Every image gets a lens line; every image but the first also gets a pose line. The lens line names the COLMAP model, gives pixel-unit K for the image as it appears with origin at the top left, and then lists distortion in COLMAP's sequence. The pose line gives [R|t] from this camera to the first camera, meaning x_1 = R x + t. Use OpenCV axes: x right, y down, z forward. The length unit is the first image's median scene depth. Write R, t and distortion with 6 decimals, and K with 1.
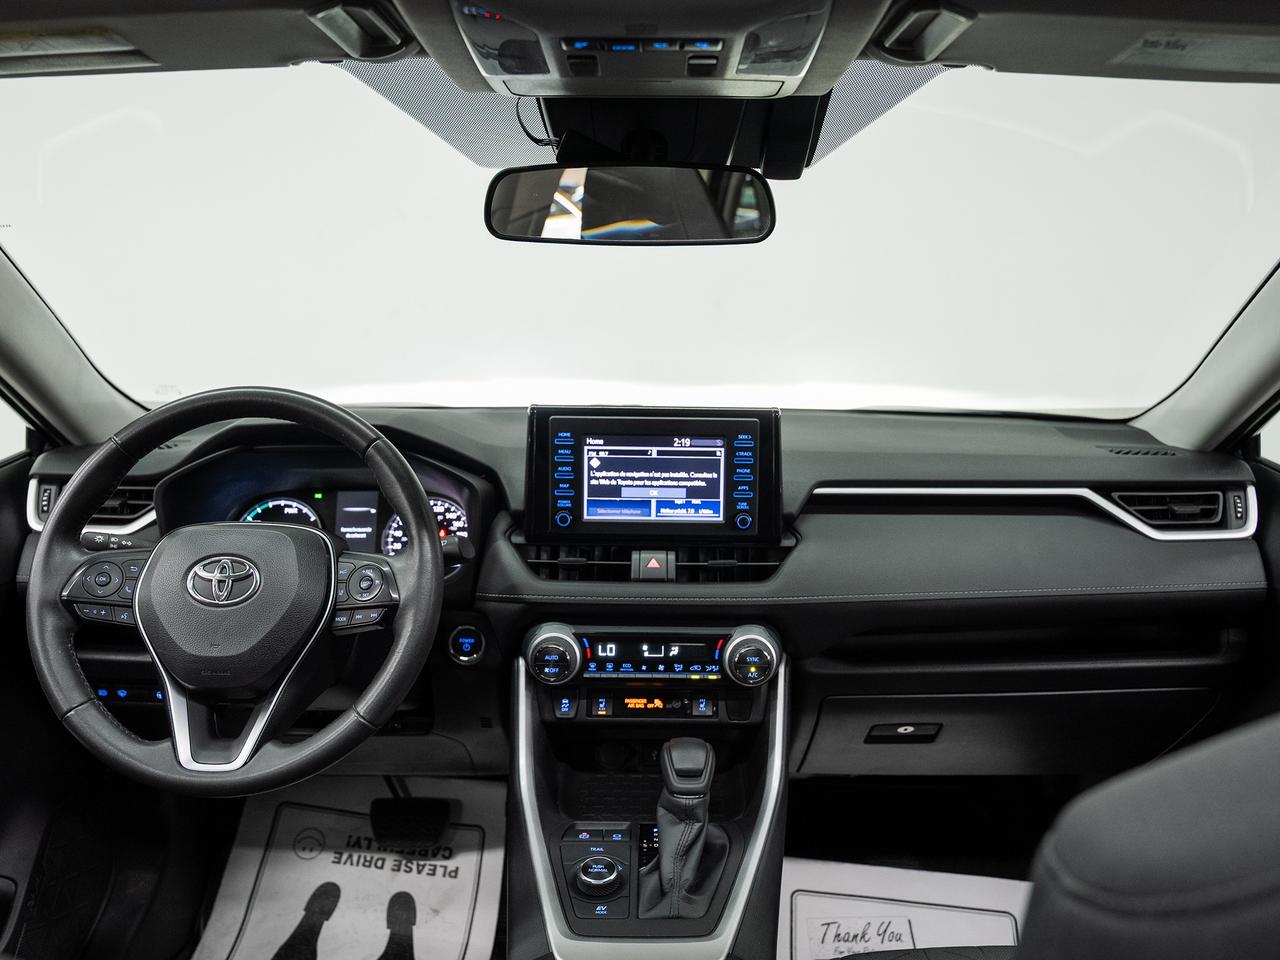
lens RADIAL K [[997.6, 0, 640.0], [0, 997.6, 480.0], [0, 0, 1]] dist [-0.001159, -0.005704]
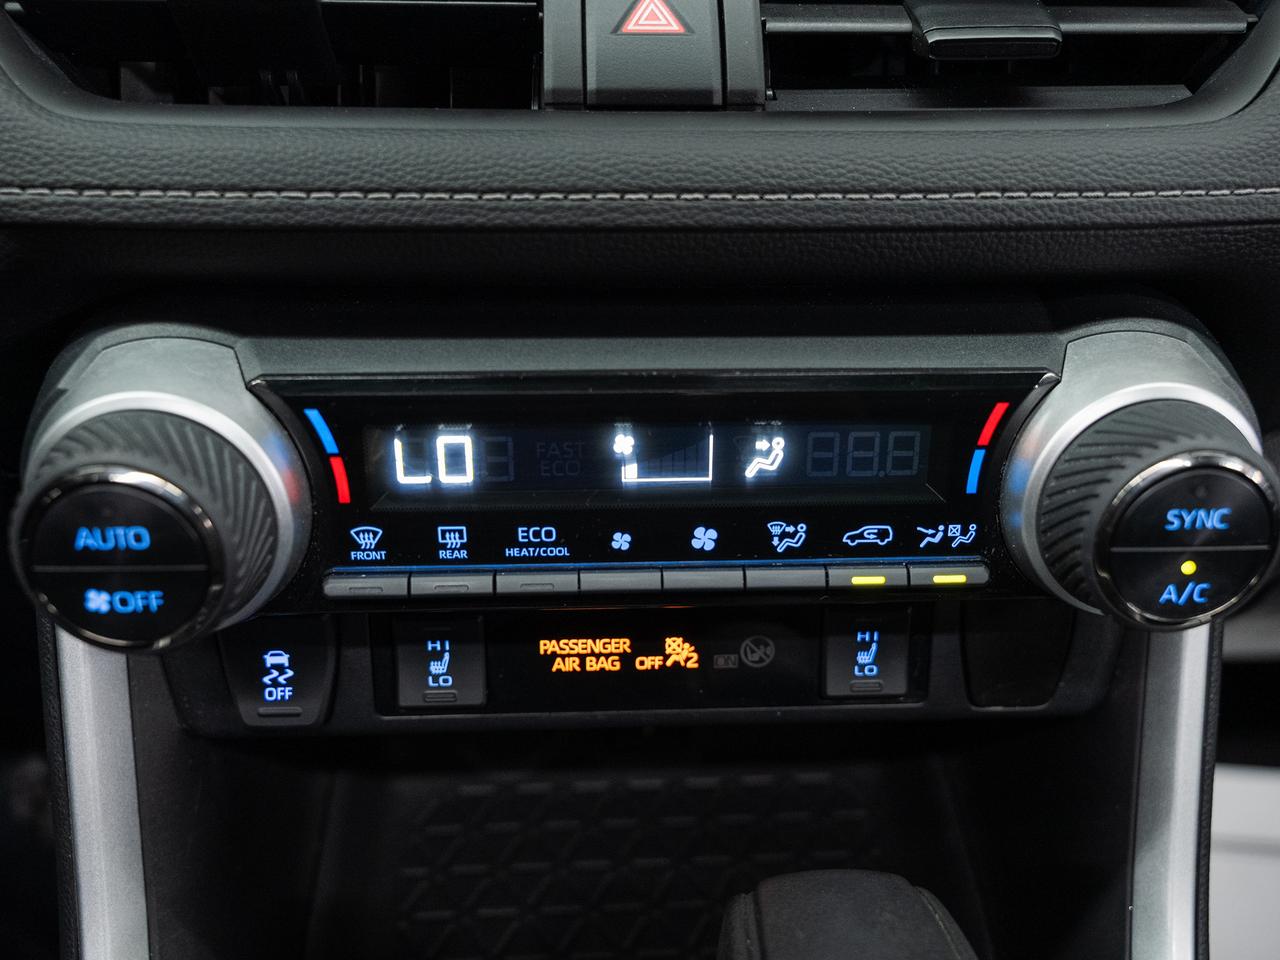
lens RADIAL K [[1057.4, 0, 640.0], [0, 1057.4, 480.0], [0, 0, 1]] dist [-0.002502, 0.003159]
pose [[0.998603, -0.024762, 0.046670, -0.001853], [0.005072, 0.924215, 0.381839, 0.092899], [-0.052588, -0.381069, 0.923050, 0.799574]]
